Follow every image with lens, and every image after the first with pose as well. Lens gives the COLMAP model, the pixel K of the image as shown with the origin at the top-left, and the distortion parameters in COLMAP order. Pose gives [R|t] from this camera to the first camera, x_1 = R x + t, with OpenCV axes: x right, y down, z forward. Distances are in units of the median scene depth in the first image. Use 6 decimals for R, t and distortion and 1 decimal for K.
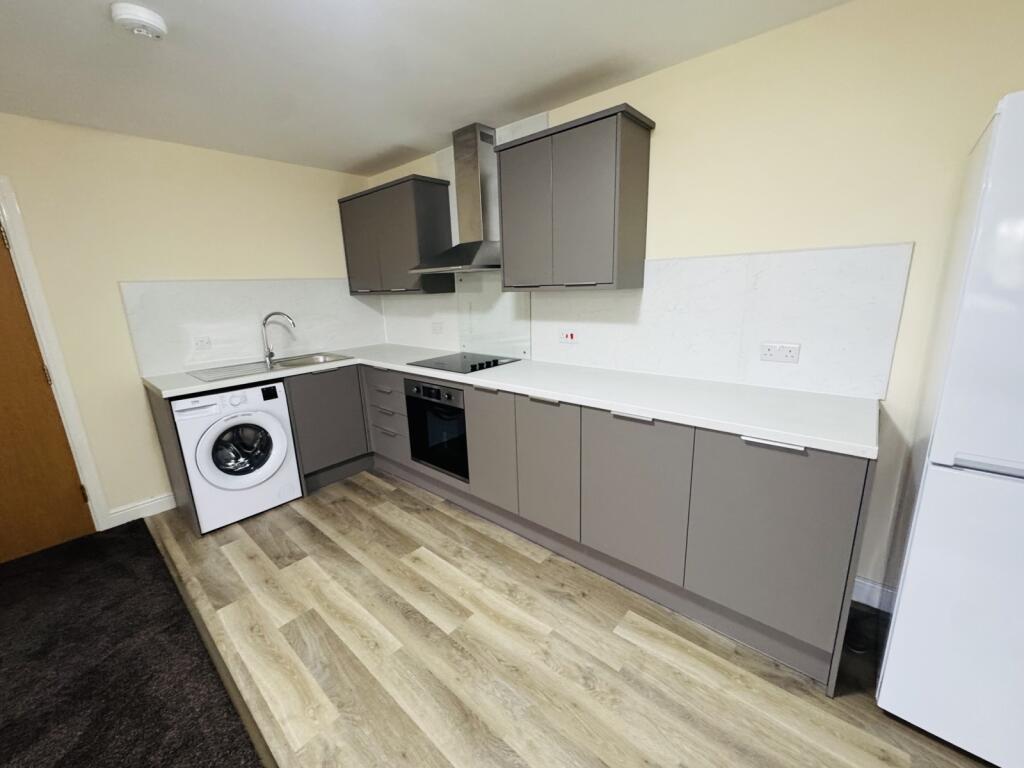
lens RADIAL K [[409.1, 0, 513.6], [0, 409.1, 383.9], [0, 0, 1]] dist [-0.003448, -0.000735]
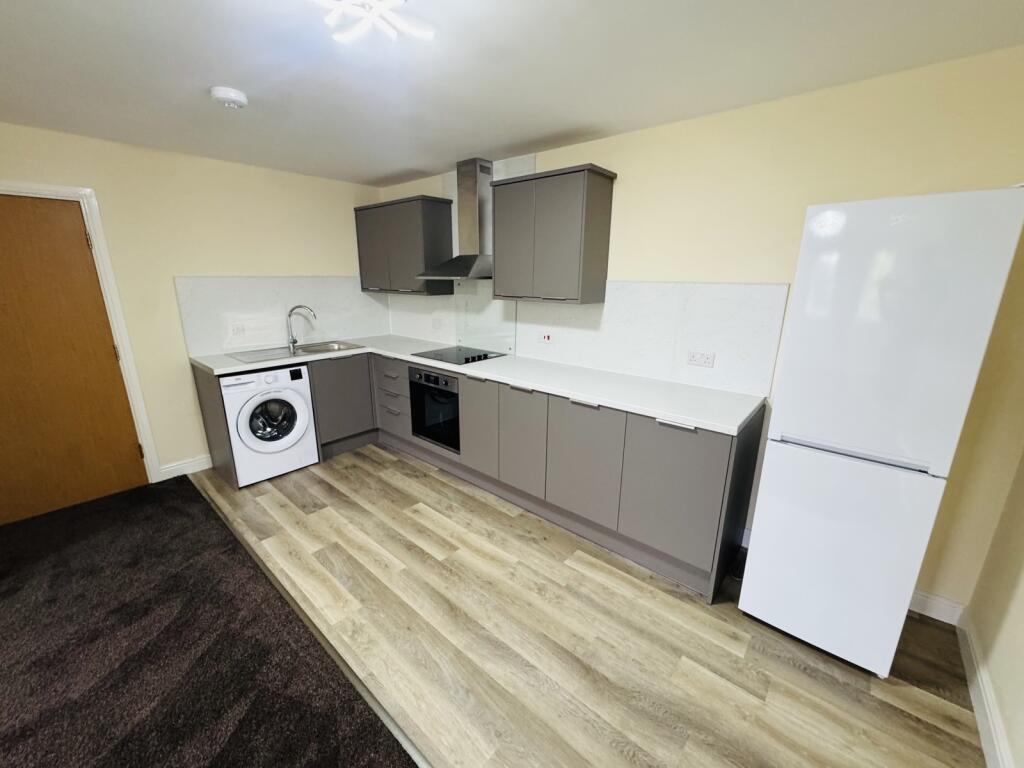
lens RADIAL K [[409.1, 0, 513.4], [0, 409.1, 384.4], [0, 0, 1]] dist [-0.003448, -0.000735]
pose [[0.999104, 0.039175, 0.016048, 0.027210], [-0.039562, 0.998916, 0.024532, -0.003282], [-0.015069, -0.025145, 0.999570, -0.256502]]
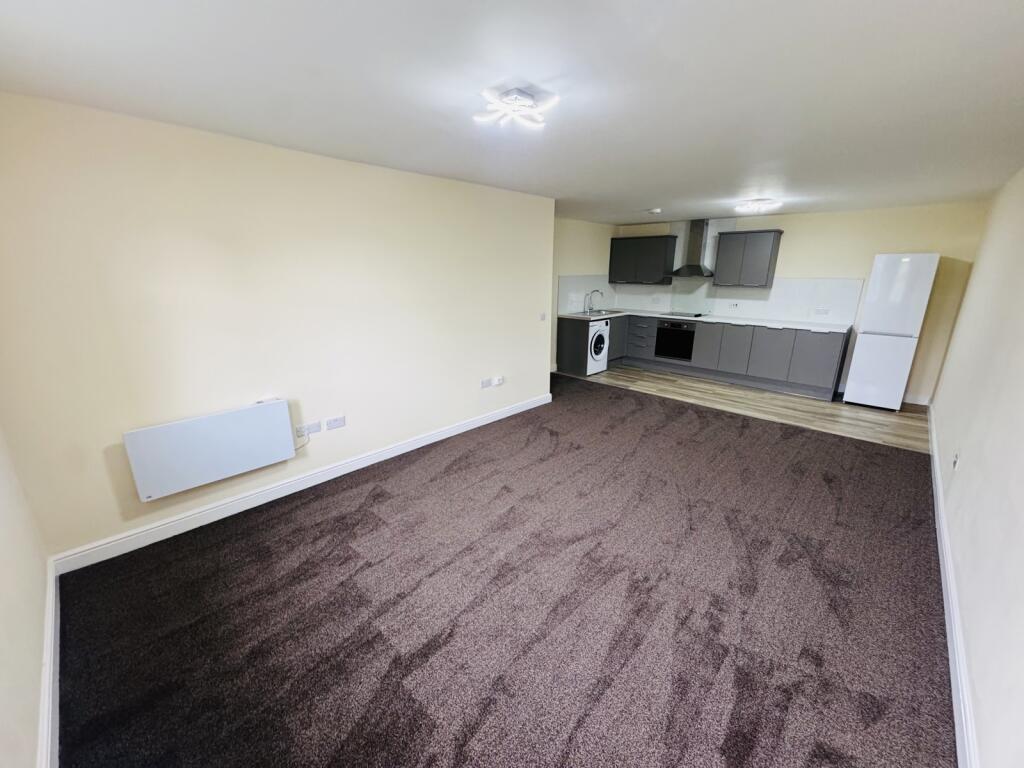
lens RADIAL K [[409.1, 0, 513.0], [0, 409.1, 382.8], [0, 0, 1]] dist [-0.003448, -0.000735]
pose [[0.998108, 0.051135, -0.034132, -1.298427], [-0.049900, 0.998102, 0.036080, 0.392315], [0.035912, -0.034309, 0.998766, -1.833352]]
